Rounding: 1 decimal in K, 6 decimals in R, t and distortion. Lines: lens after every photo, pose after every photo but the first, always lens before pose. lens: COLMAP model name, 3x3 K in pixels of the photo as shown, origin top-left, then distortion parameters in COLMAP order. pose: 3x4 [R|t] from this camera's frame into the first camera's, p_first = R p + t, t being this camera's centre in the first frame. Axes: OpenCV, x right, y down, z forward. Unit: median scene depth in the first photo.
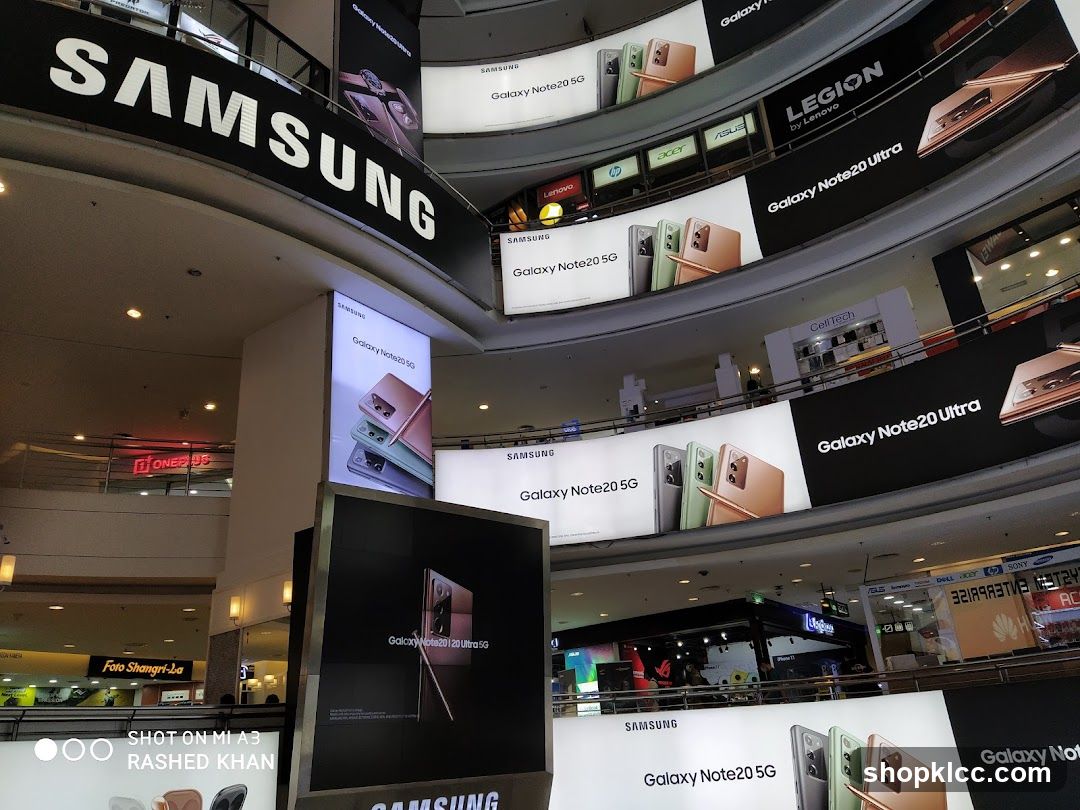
lens RADIAL K [[818.7, 0, 540.0], [0, 818.7, 405.0], [0, 0, 1]] dist [-0.001148, 0.000603]
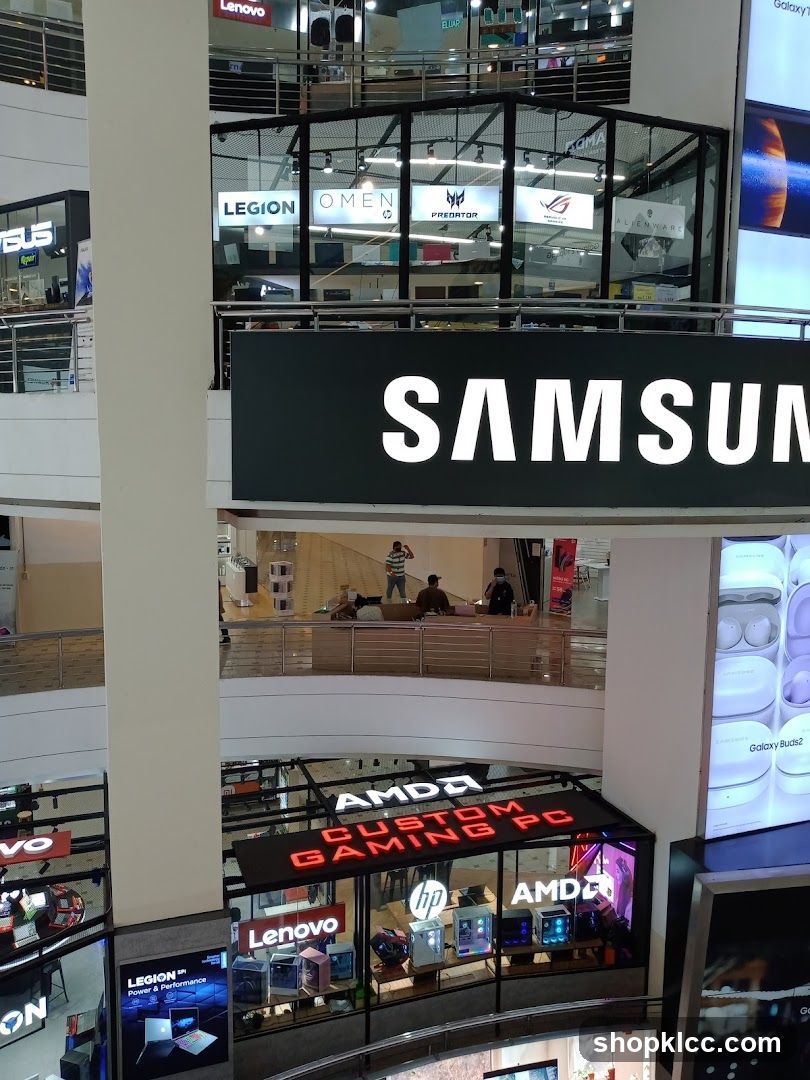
lens RADIAL K [[818.7, 0, 405.0], [0, 818.7, 540.0], [0, 0, 1]] dist [-0.001148, 0.000603]
pose [[0.833809, 0.146896, -0.532151, -0.103920], [0.153494, 0.864251, 0.479073, -0.670040], [0.530285, -0.481137, 0.698072, 0.342966]]
